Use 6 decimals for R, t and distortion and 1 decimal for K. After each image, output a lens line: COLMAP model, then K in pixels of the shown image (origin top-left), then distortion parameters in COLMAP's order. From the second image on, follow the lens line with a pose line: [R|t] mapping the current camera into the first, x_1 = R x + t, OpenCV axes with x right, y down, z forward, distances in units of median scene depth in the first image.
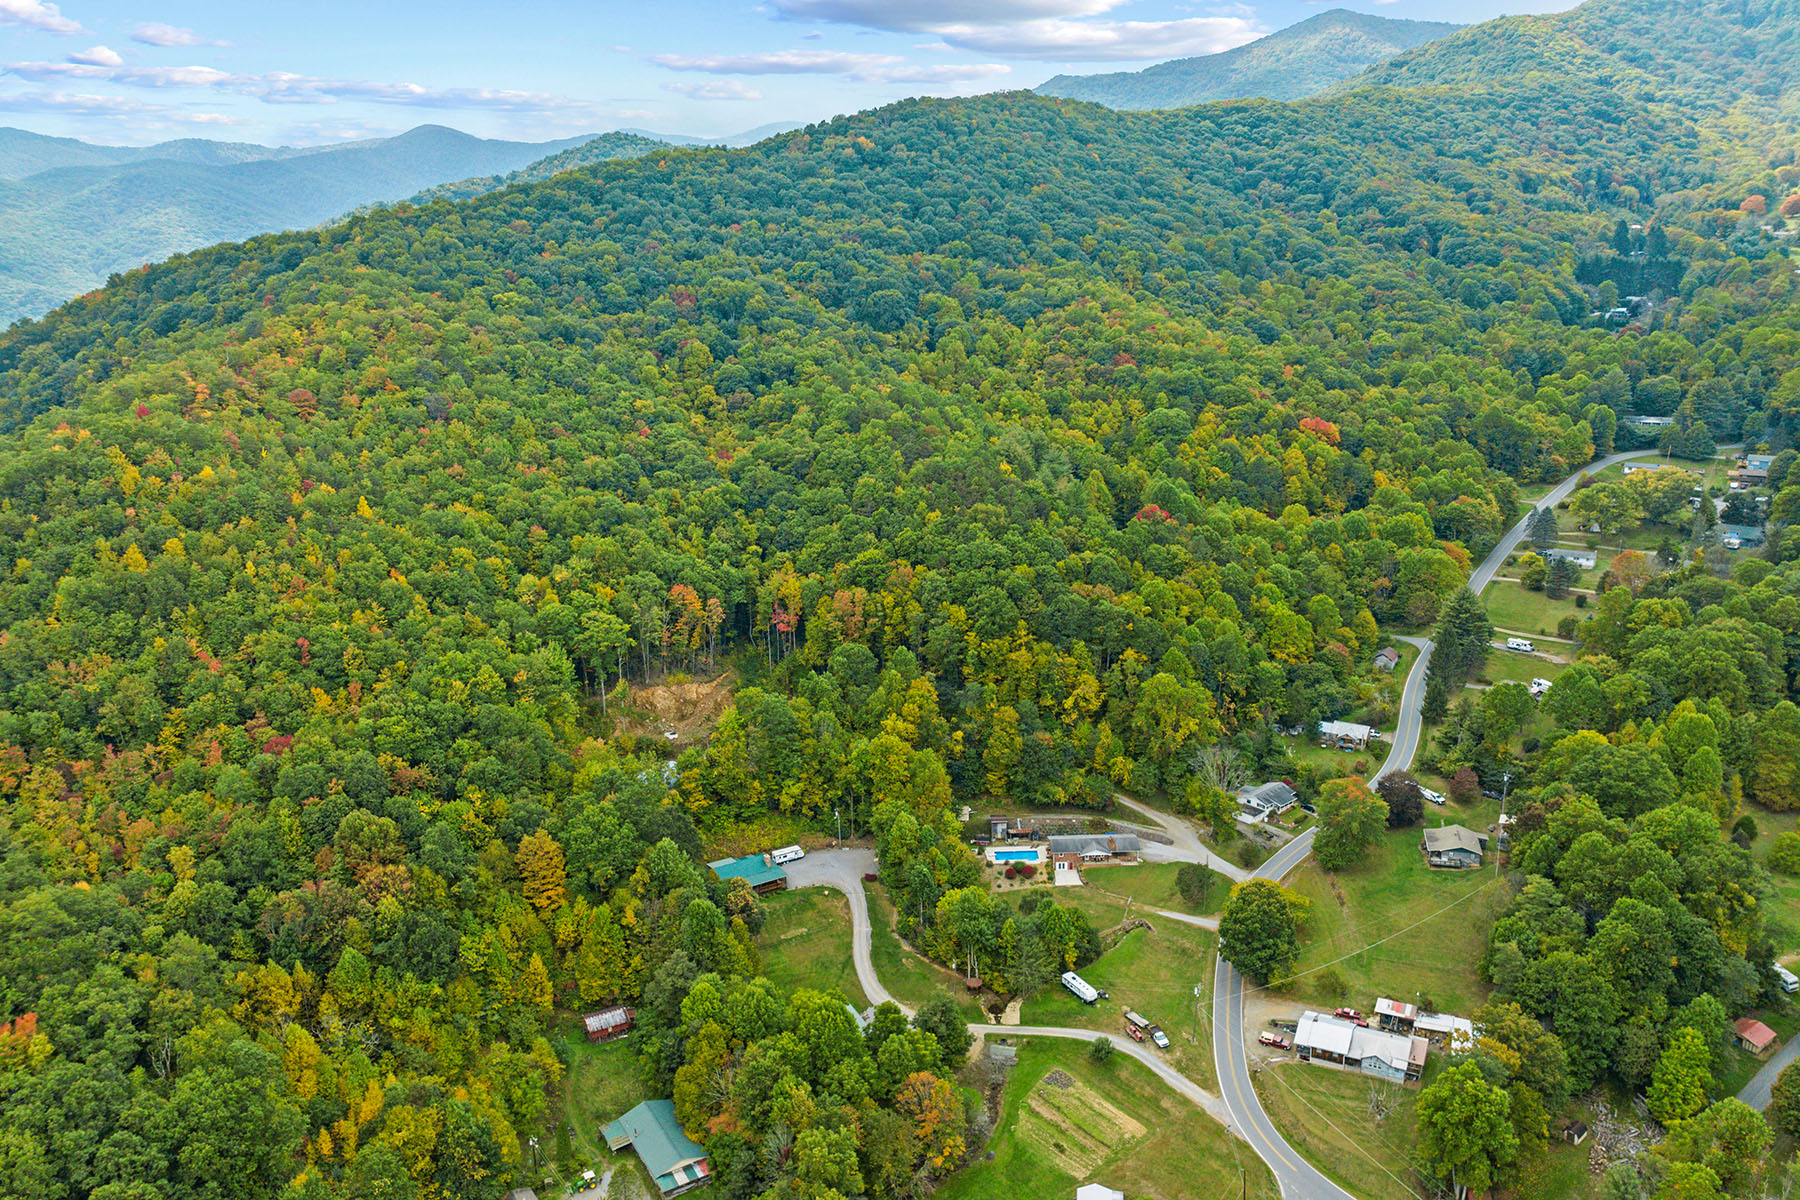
lens RADIAL K [[1263.6, 0, 898.3], [0, 1263.6, 594.3], [0, 0, 1]] dist [-0.057999, 0.023569]
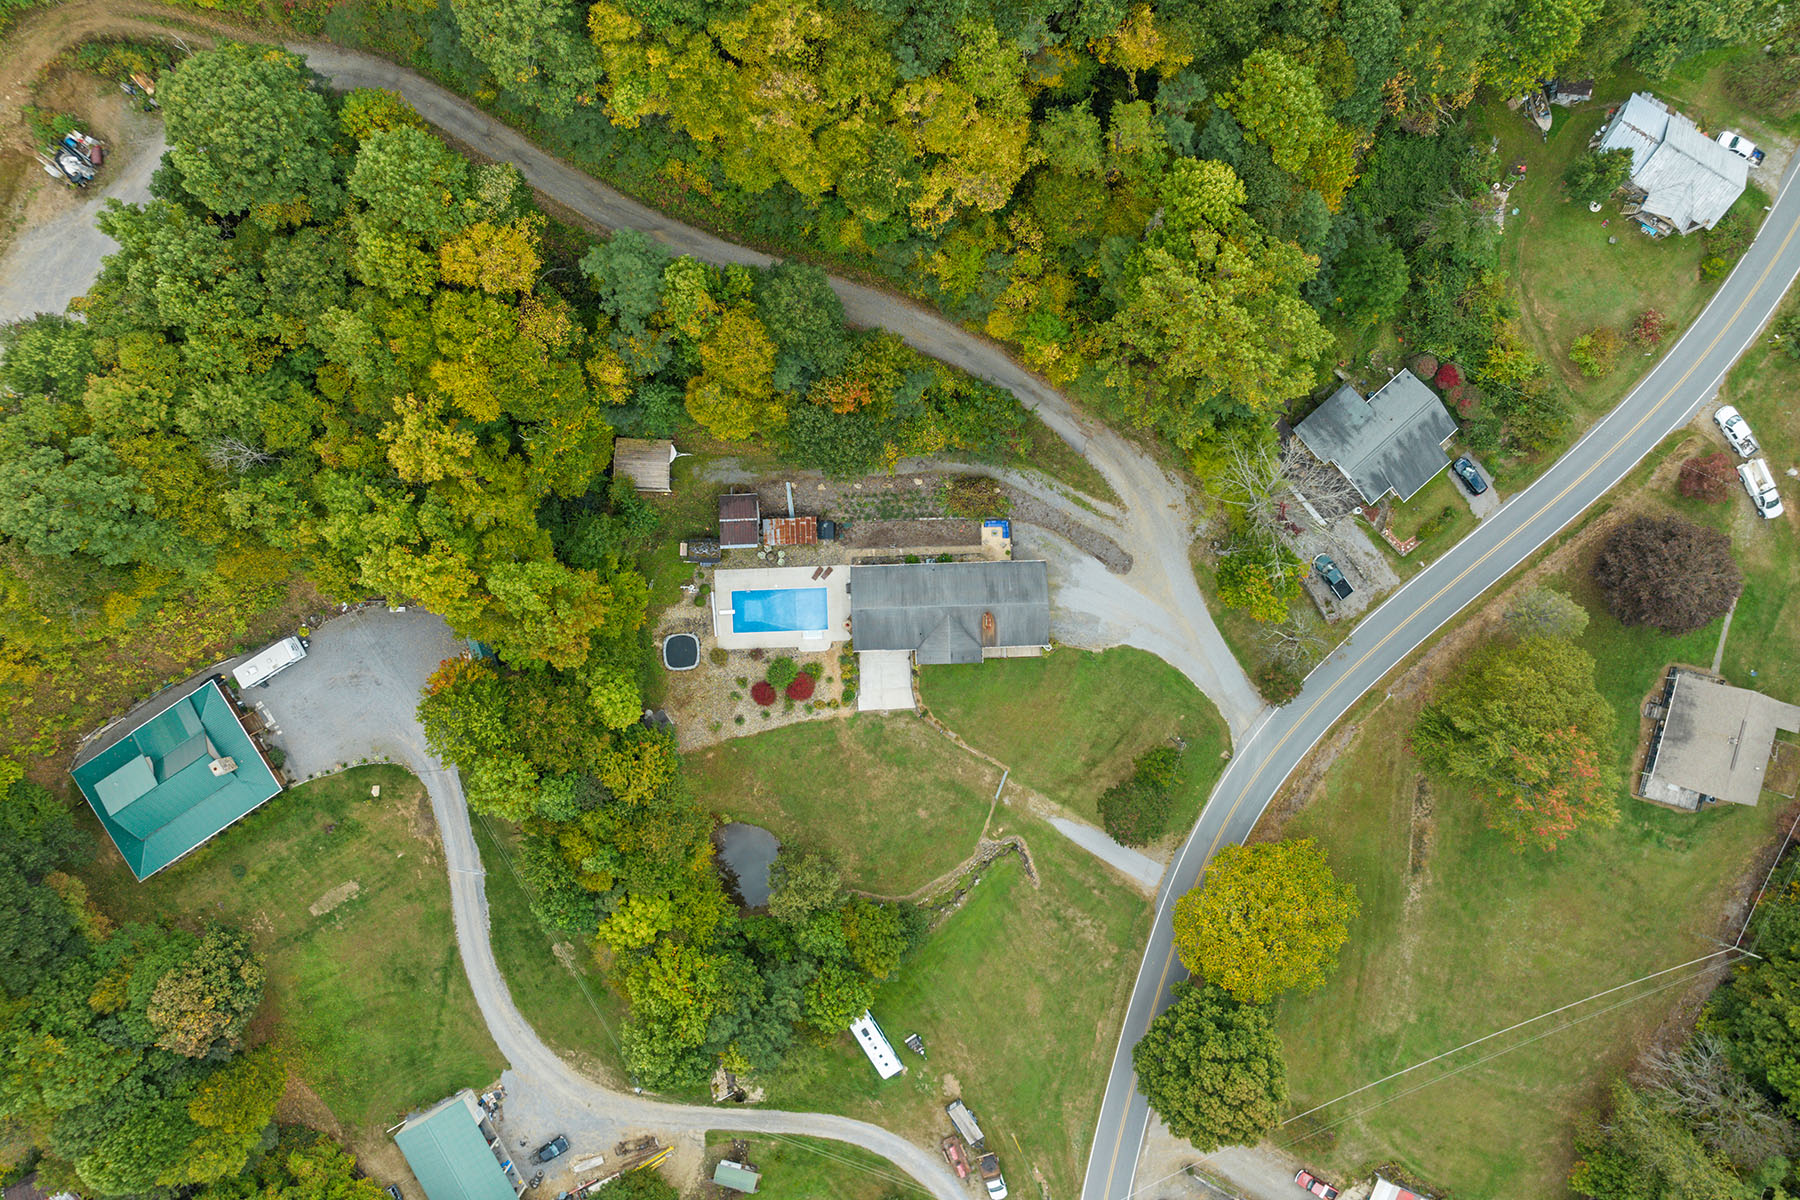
lens RADIAL K [[1263.6, 0, 898.9], [0, 1263.6, 600.2], [0, 0, 1]] dist [-0.057999, 0.023569]
pose [[0.998716, -0.036155, 0.035487, 0.116367], [-0.024730, 0.263418, 0.964365, -0.224622], [-0.044214, -0.964004, 0.262186, 0.852463]]
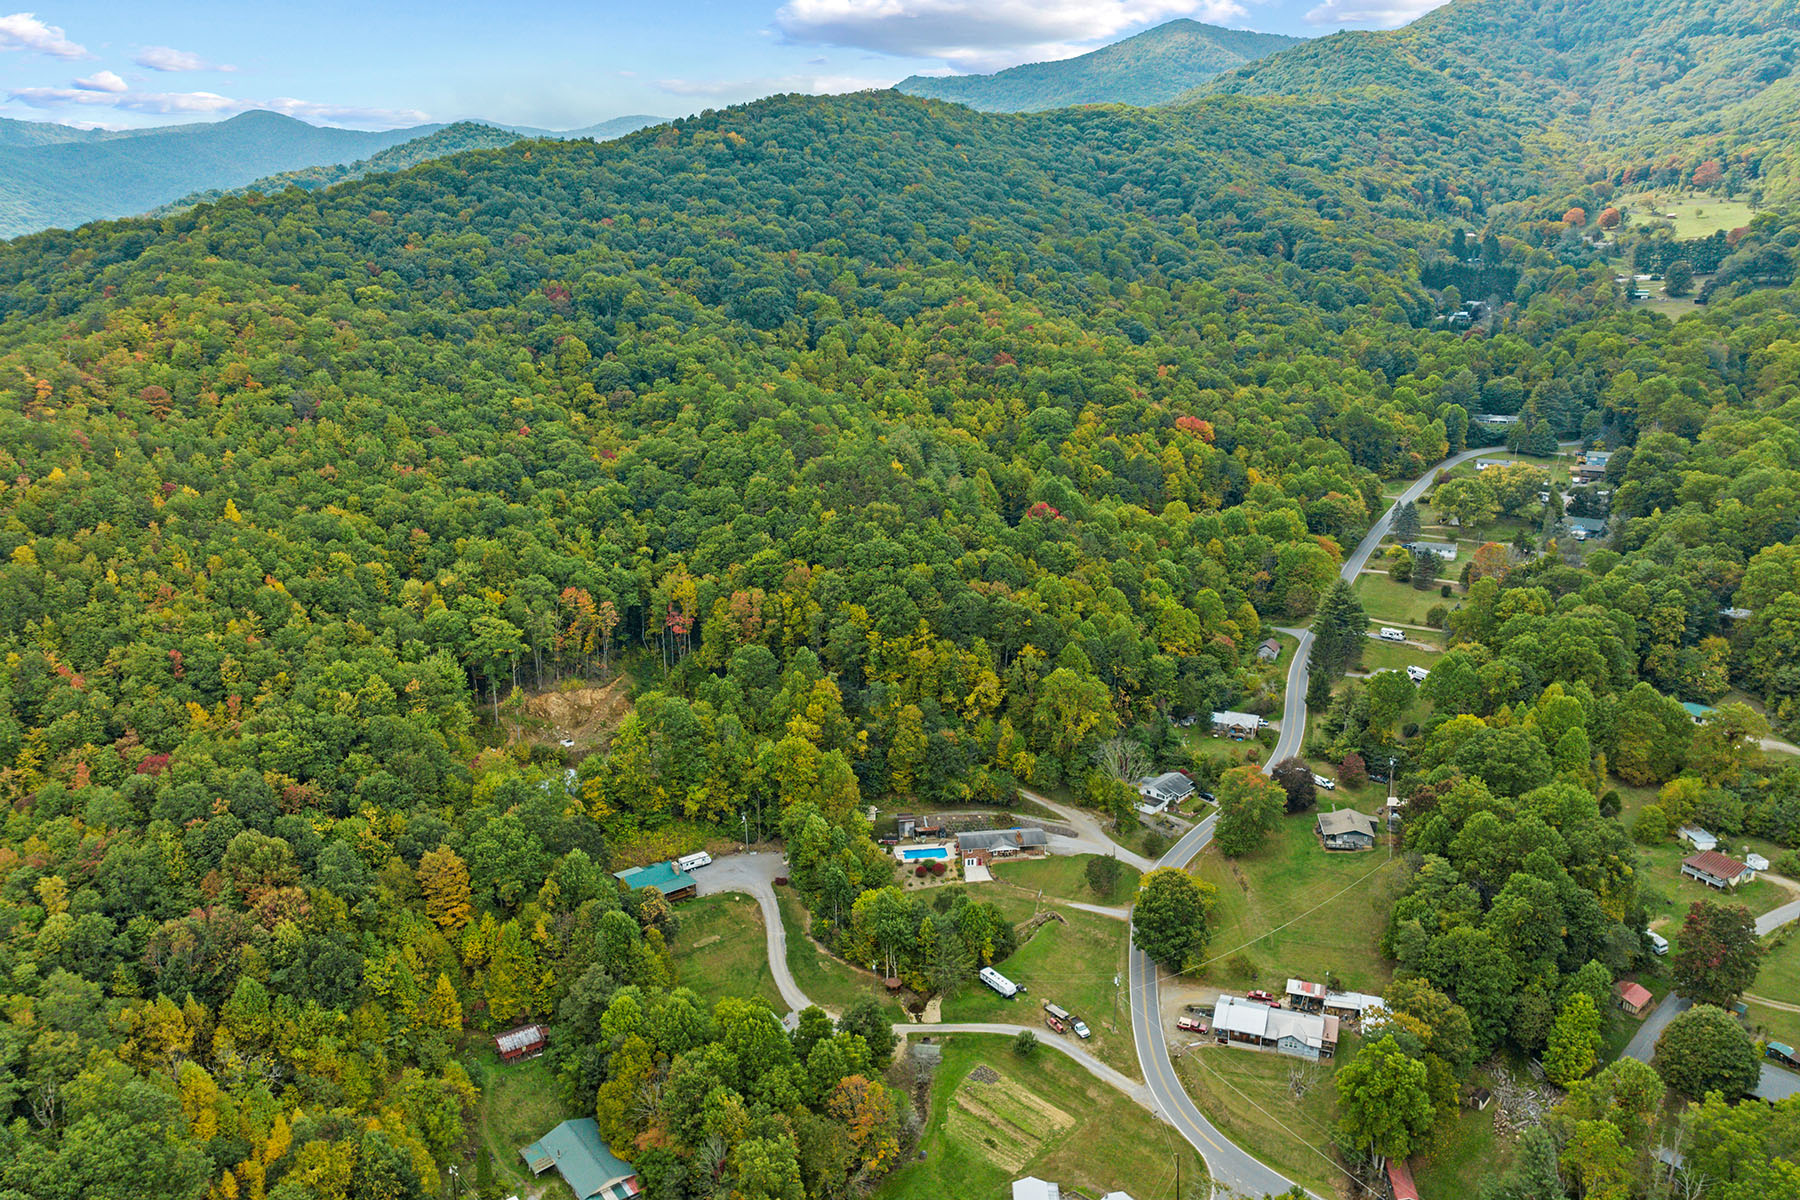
lens RADIAL K [[1263.6, 0, 898.6], [0, 1263.6, 596.6], [0, 0, 1]] dist [-0.057999, 0.023569]
pose [[0.993464, -0.014819, 0.113177, -0.036110], [0.014538, 0.999889, 0.003307, -0.000294], [-0.113213, -0.001640, 0.993569, 0.007453]]
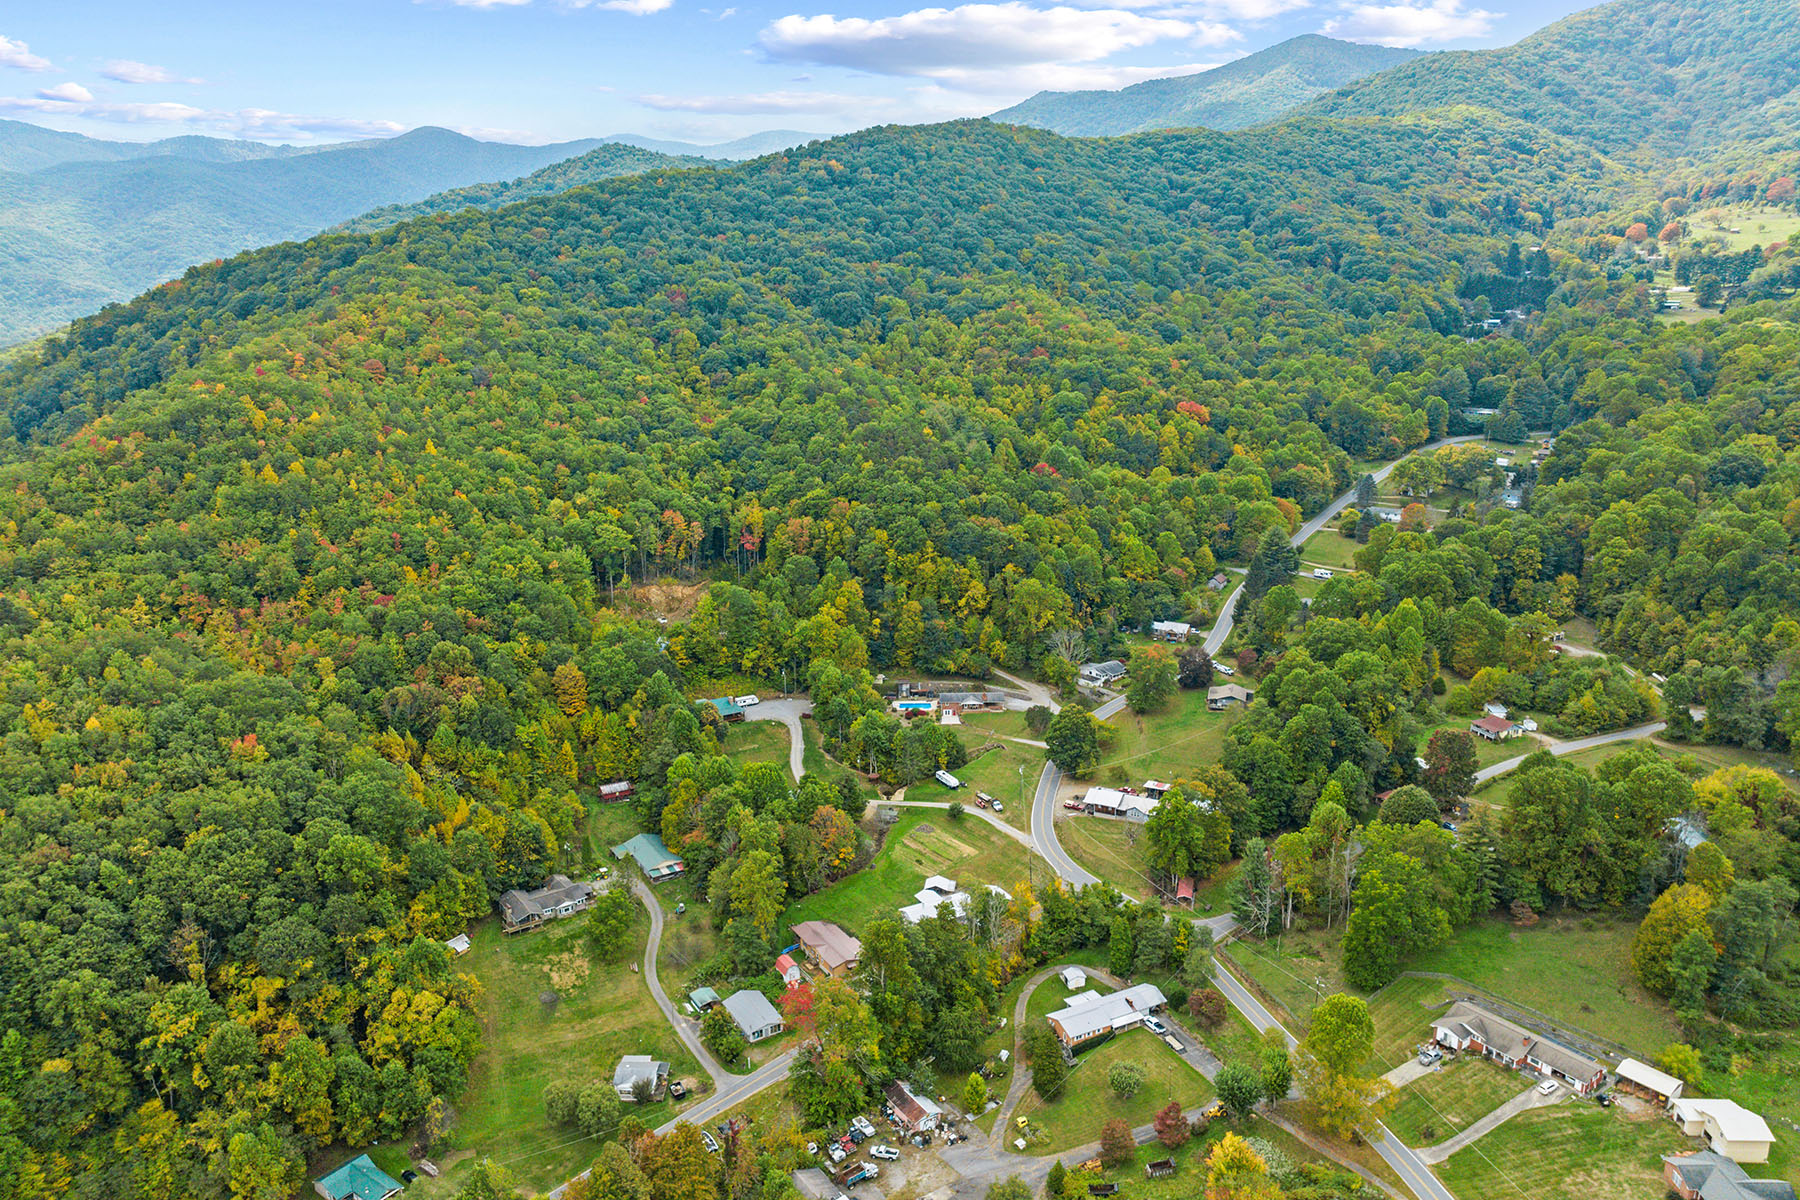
lens RADIAL K [[1263.6, 0, 897.0], [0, 1263.6, 604.5], [0, 0, 1]] dist [-0.057999, 0.023569]
pose [[0.999829, 0.016298, 0.008746, 0.058616], [-0.016312, 0.999866, 0.001562, 0.093171], [-0.008720, -0.001705, 0.999961, -0.348832]]
